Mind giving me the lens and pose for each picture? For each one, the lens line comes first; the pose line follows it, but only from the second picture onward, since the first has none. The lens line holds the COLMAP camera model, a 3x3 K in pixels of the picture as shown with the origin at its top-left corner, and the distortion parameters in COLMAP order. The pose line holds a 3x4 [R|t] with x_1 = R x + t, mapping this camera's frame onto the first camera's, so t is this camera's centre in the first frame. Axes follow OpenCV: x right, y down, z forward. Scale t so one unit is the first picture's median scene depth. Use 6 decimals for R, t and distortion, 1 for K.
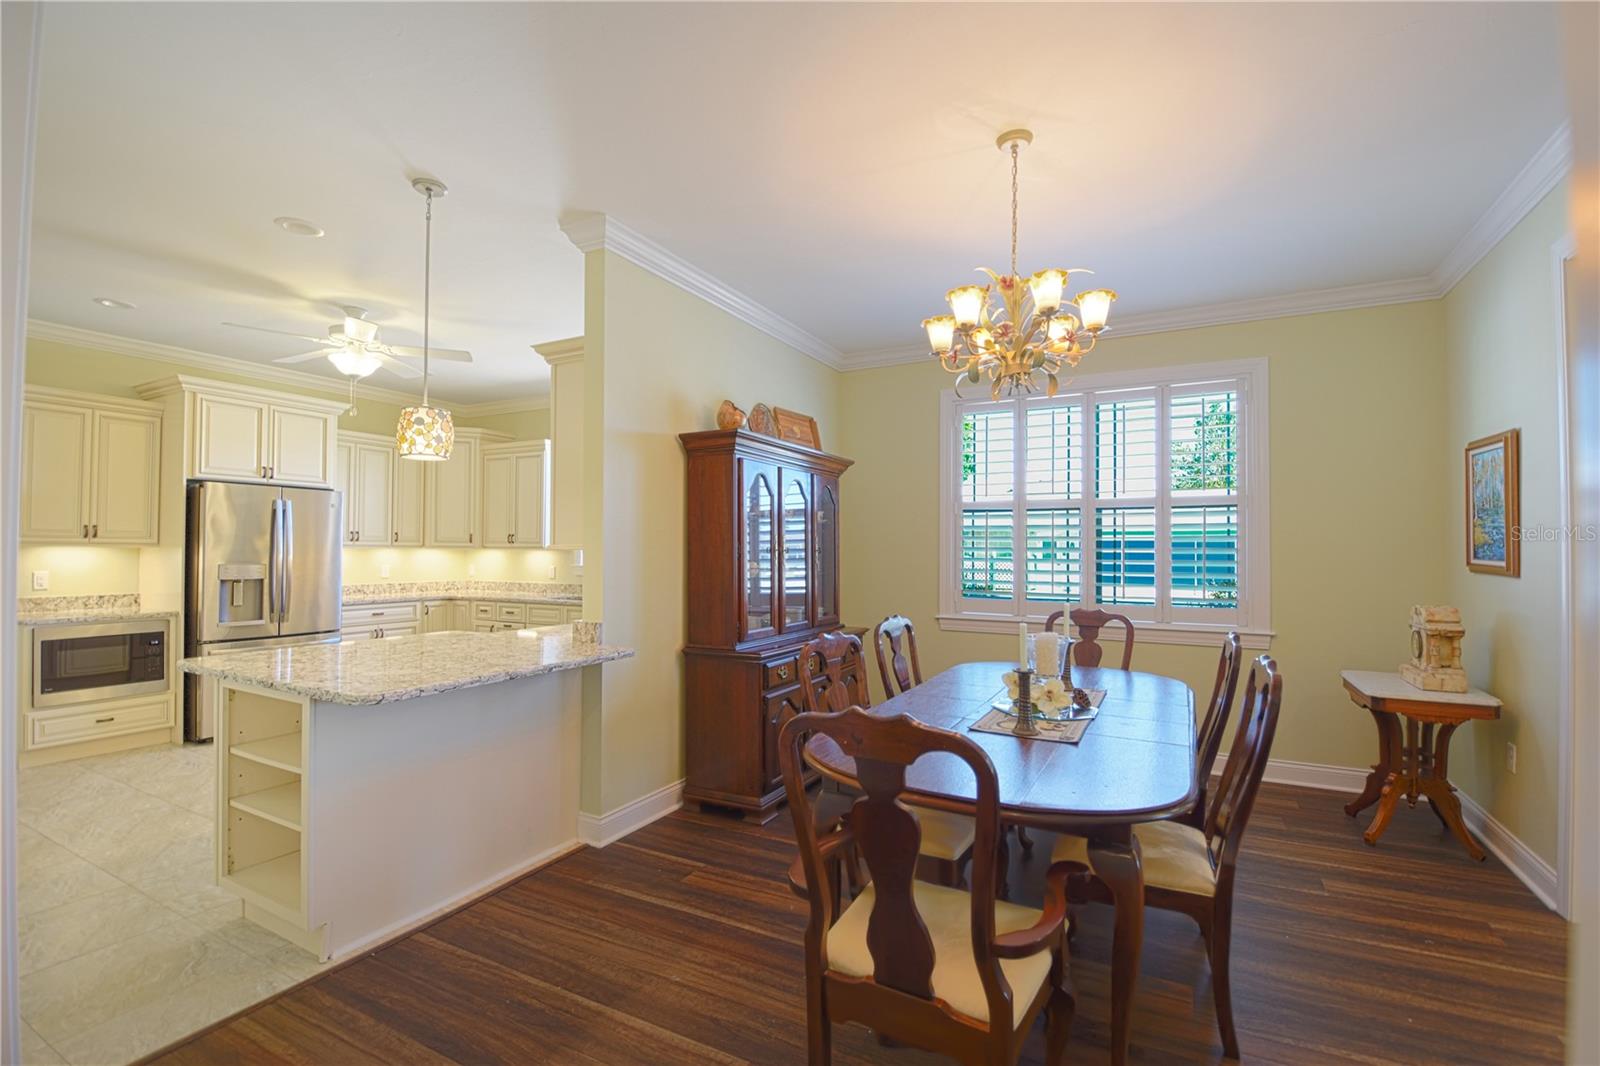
lens RADIAL K [[710.1, 0, 818.7], [0, 710.1, 540.8], [0, 0, 1]] dist [0.000582, -0.013538]
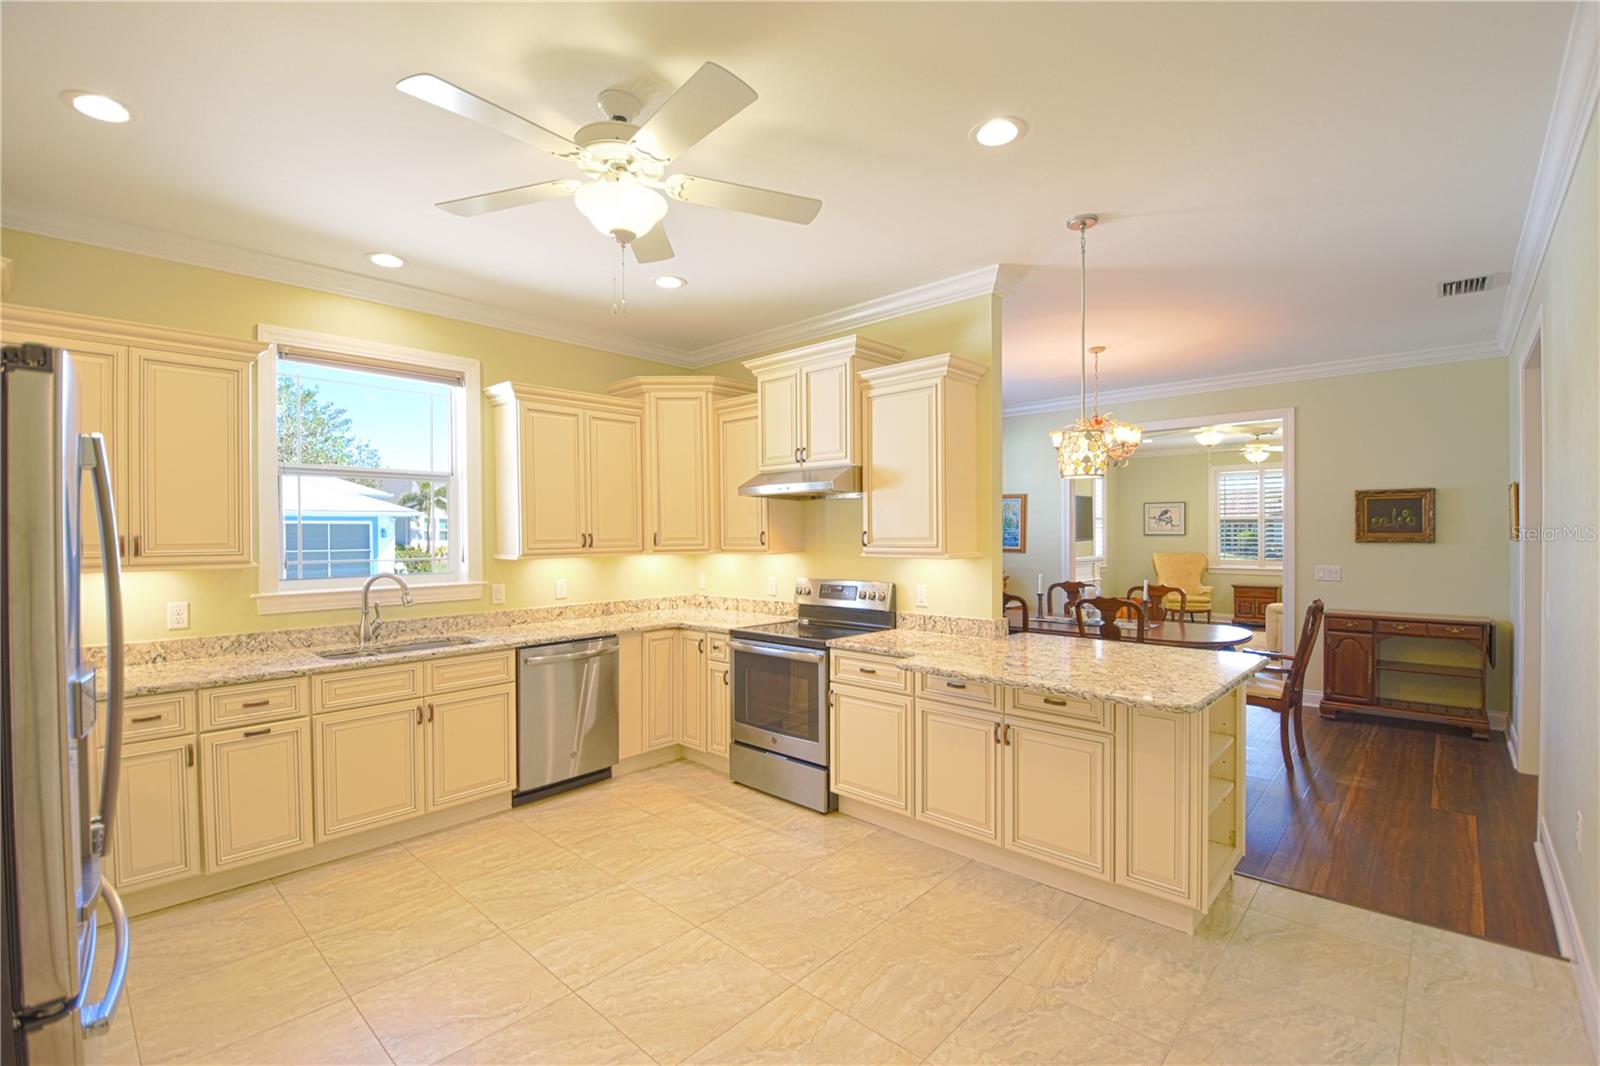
lens RADIAL K [[700.7, 0, 813.8], [0, 700.7, 540.8], [0, 0, 1]] dist [0.025156, -0.030169]
pose [[0.253984, -0.018389, 0.967034, -1.002821], [-0.005422, 0.999776, 0.020435, -0.023468], [-0.967193, -0.010433, 0.253828, 0.664638]]
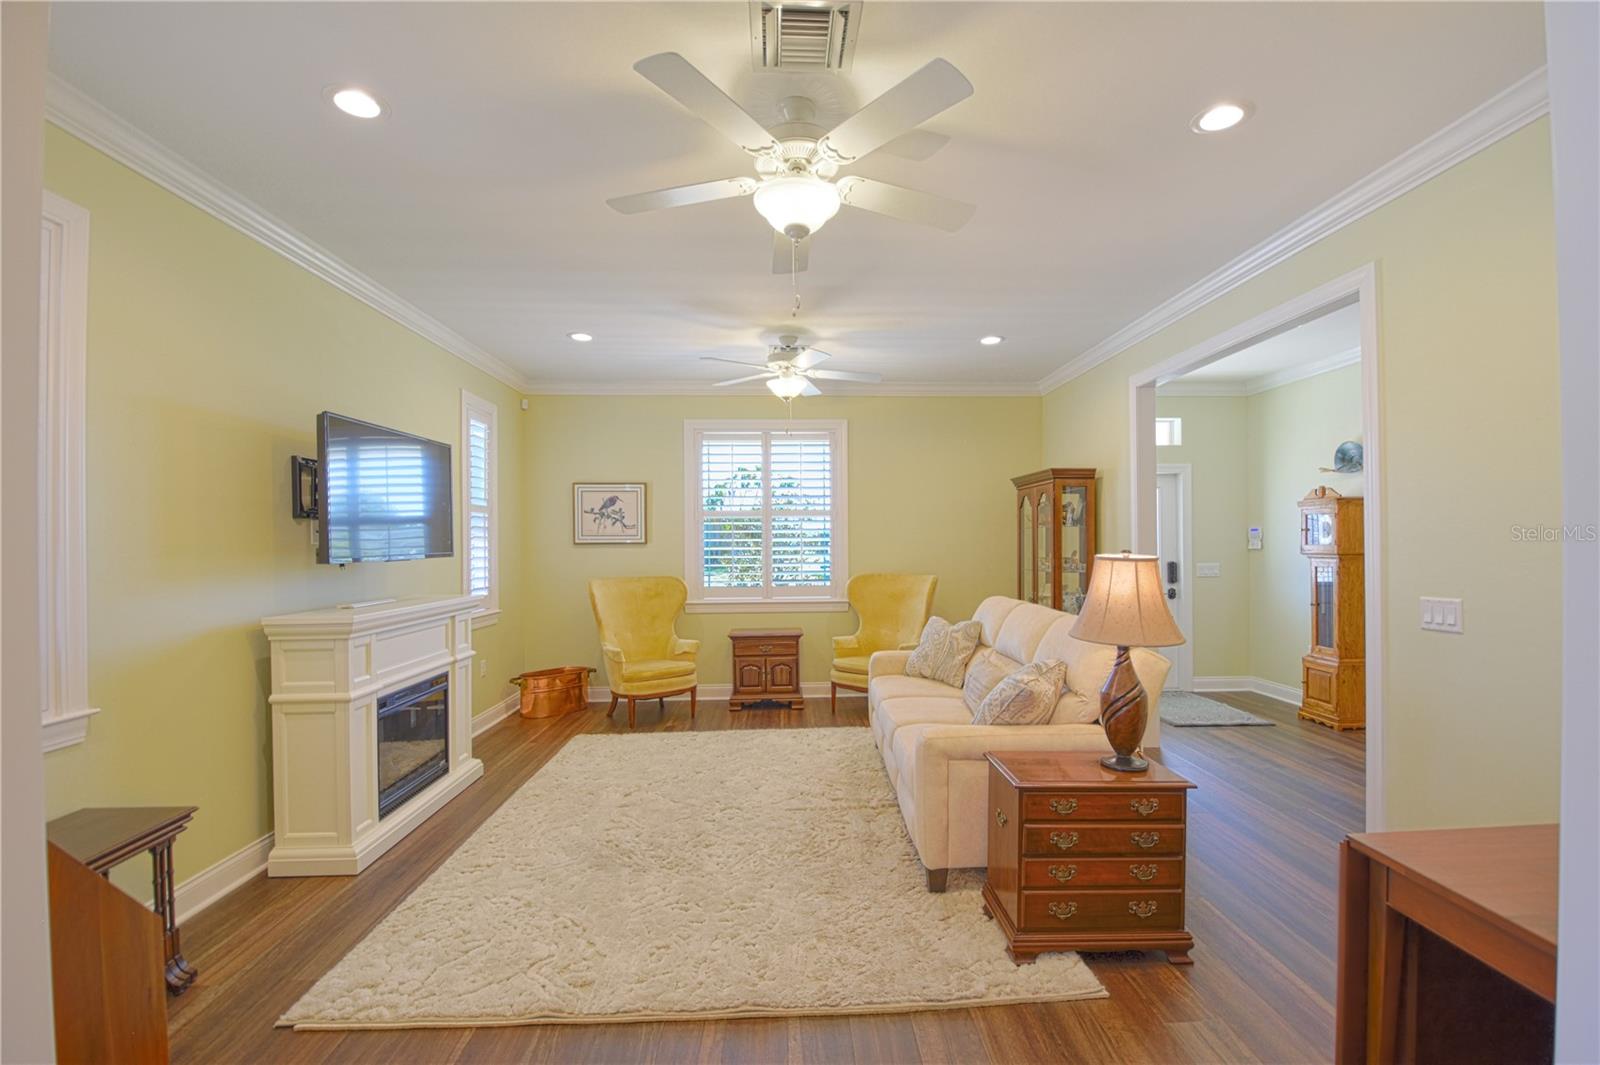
lens RADIAL K [[700.7, 0, 813.8], [0, 700.7, 540.3], [0, 0, 1]] dist [0.025156, -0.030169]
pose [[-0.497751, 0.000288, 0.867320, 0.332804], [-0.007193, 0.999964, -0.004460, -0.004720], [-0.867290, -0.008459, -0.497731, 0.430435]]
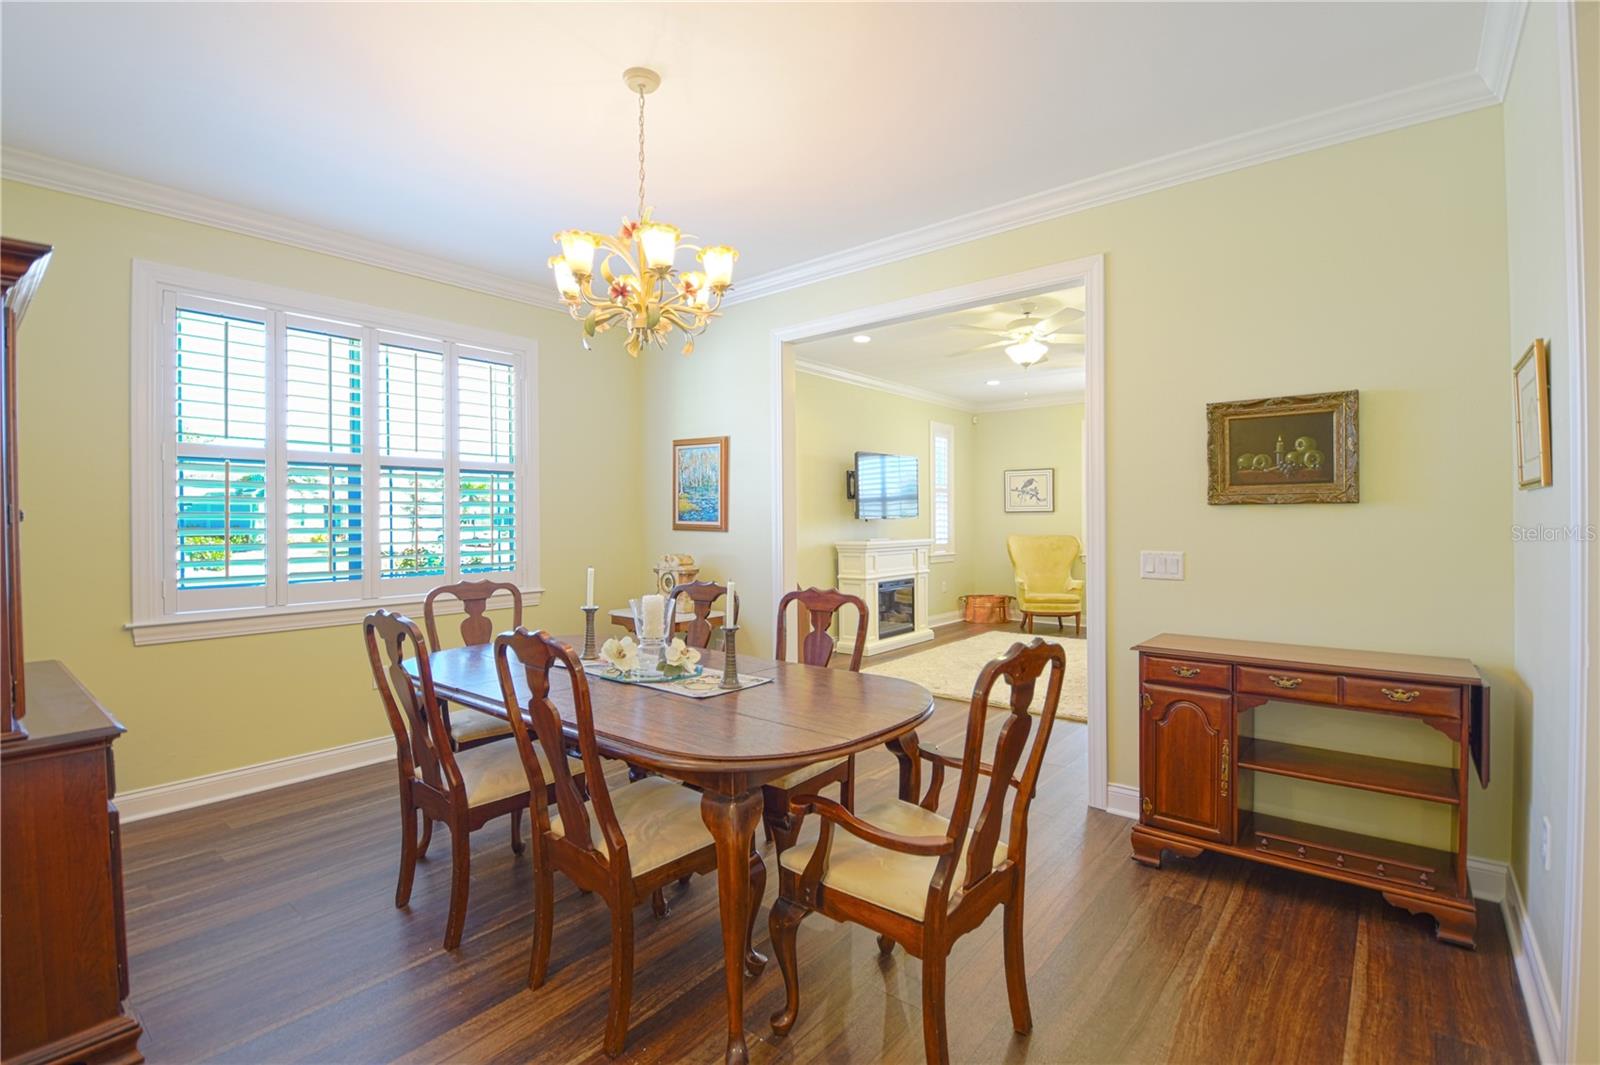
lens RADIAL K [[719.3, 0, 800.1], [0, 719.3, 524.4], [0, 0, 1]] dist [0.014818, -0.022214]
pose [[0.210184, -0.012924, 0.977576, -0.327581], [-0.005450, 0.999882, 0.014391, 0.007105], [-0.977647, -0.008353, 0.210089, 0.307520]]
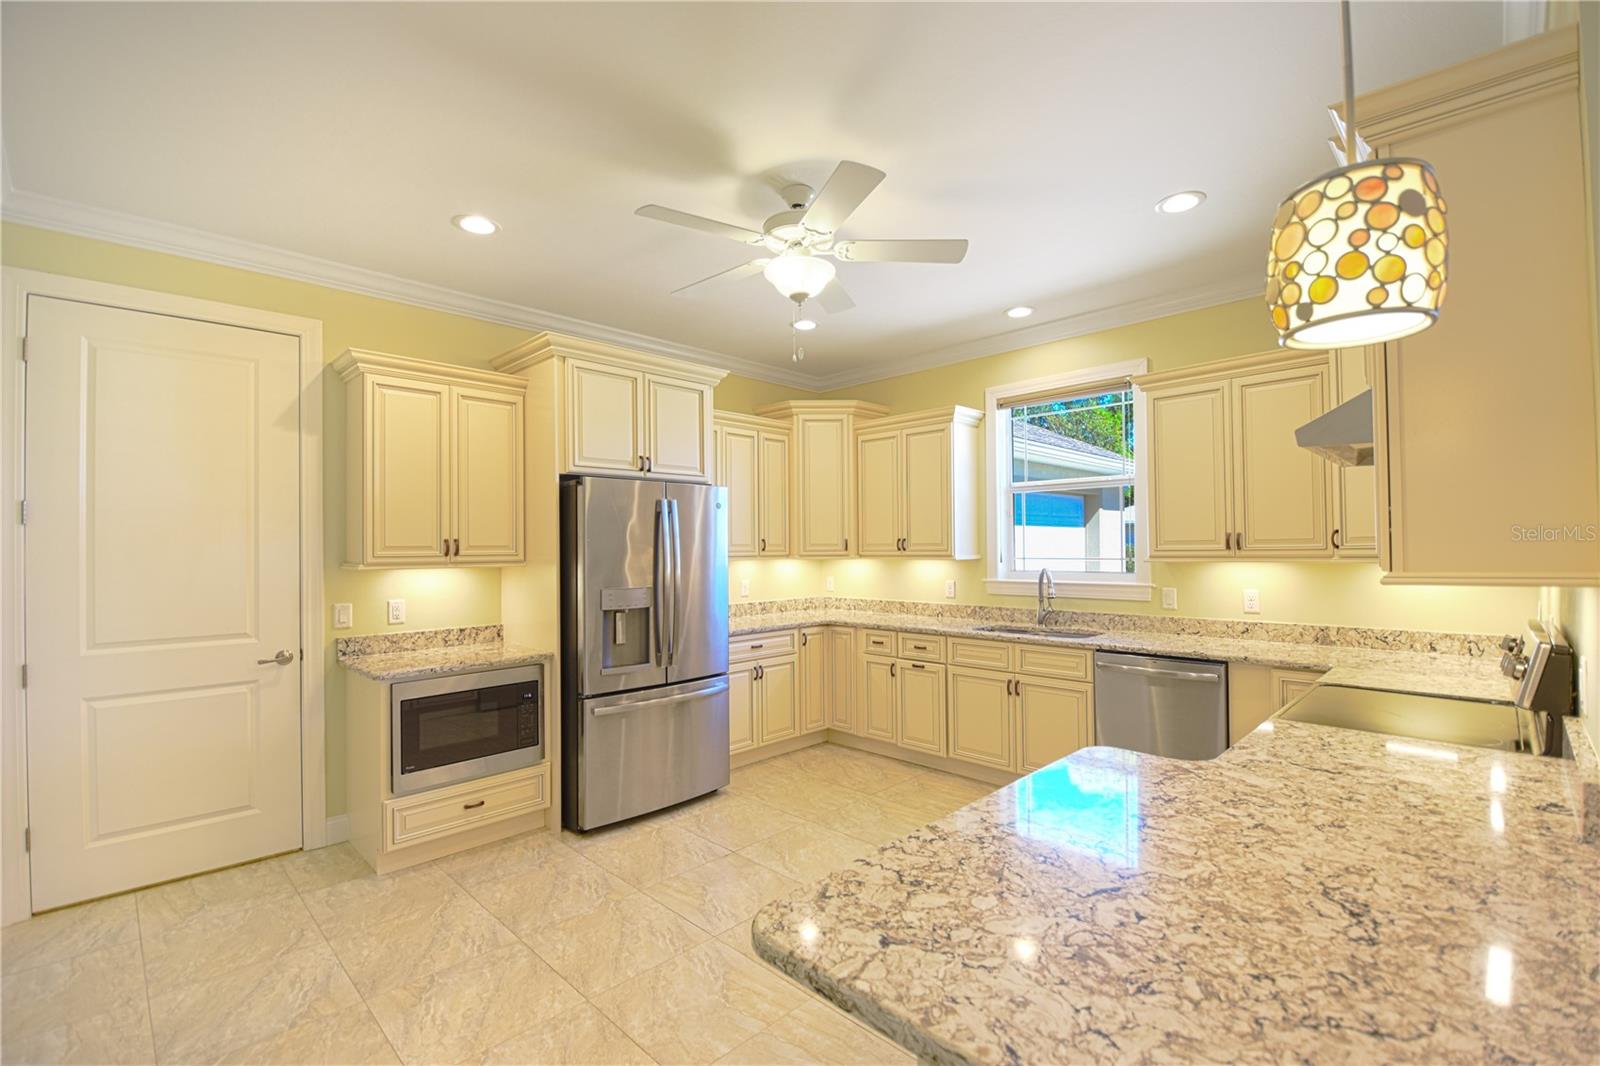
lens RADIAL K [[700.7, 0, 813.8], [0, 700.7, 540.8], [0, 0, 1]] dist [0.025156, -0.030169]
pose [[0.957695, -0.017416, -0.287259, -0.420090], [0.018769, 0.999822, 0.001959, -0.014042], [0.287174, -0.007267, 0.957851, 0.359607]]
